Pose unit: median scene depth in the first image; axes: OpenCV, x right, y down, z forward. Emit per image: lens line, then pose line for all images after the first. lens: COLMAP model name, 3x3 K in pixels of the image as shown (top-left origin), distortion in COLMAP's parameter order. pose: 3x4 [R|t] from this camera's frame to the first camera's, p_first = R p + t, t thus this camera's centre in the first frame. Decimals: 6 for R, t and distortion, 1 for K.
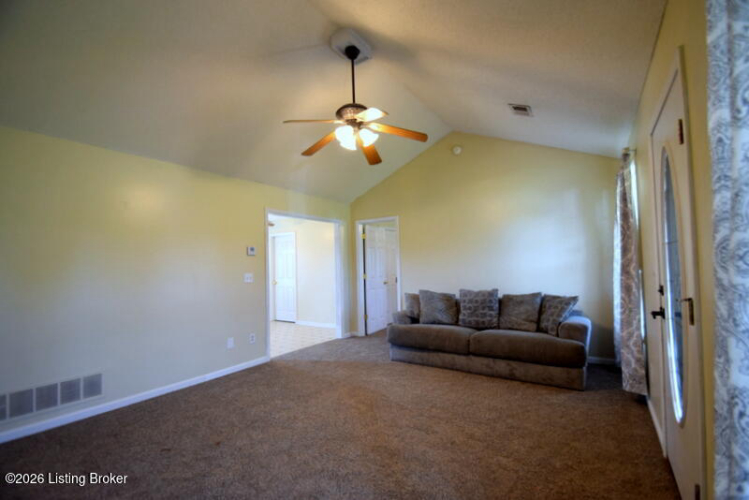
lens RADIAL K [[333.8, 0, 376.5], [0, 333.8, 253.2], [0, 0, 1]] dist [-0.000778, -0.000418]
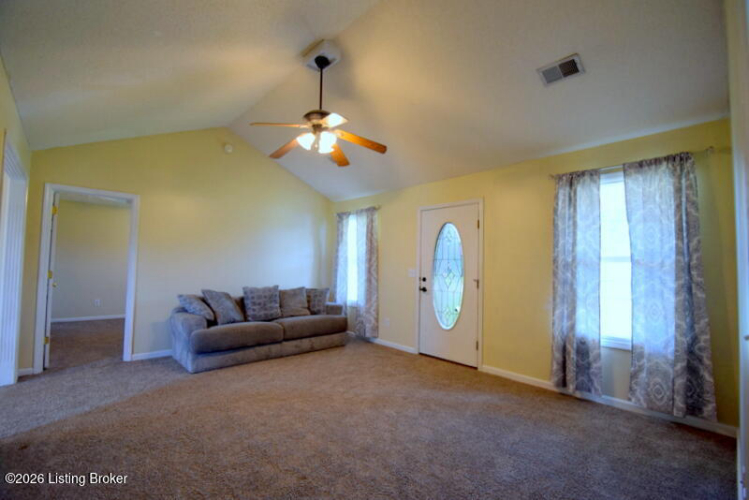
lens RADIAL K [[333.8, 0, 376.5], [0, 333.8, 253.2], [0, 0, 1]] dist [-0.000778, -0.000418]
pose [[0.230226, 0.065875, 0.970905, -0.730589], [-0.059879, 0.996775, -0.053432, 0.036699], [-0.971293, -0.045835, 0.233428, 0.390192]]
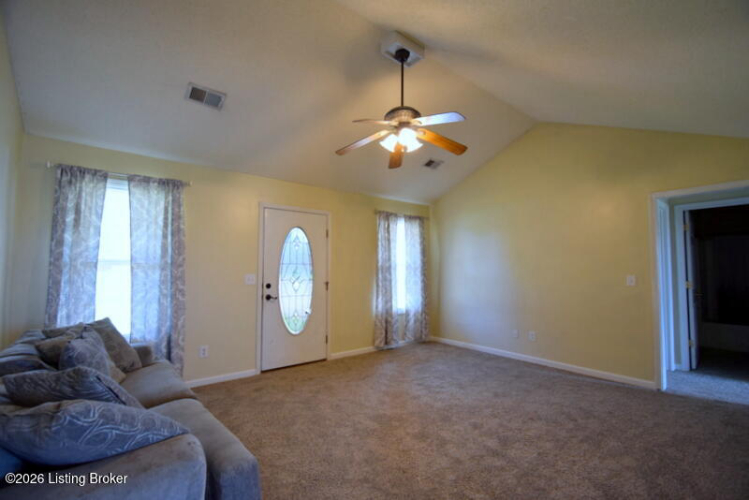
lens RADIAL K [[322.6, 0, 374.7], [0, 322.6, 257.4], [0, 0, 1]] dist [-0.000785, -0.000230]
pose [[-0.948670, 0.042305, 0.313427, -0.192701], [0.015367, 0.996009, -0.087924, 0.060088], [-0.315895, -0.078595, -0.945533, 1.328557]]
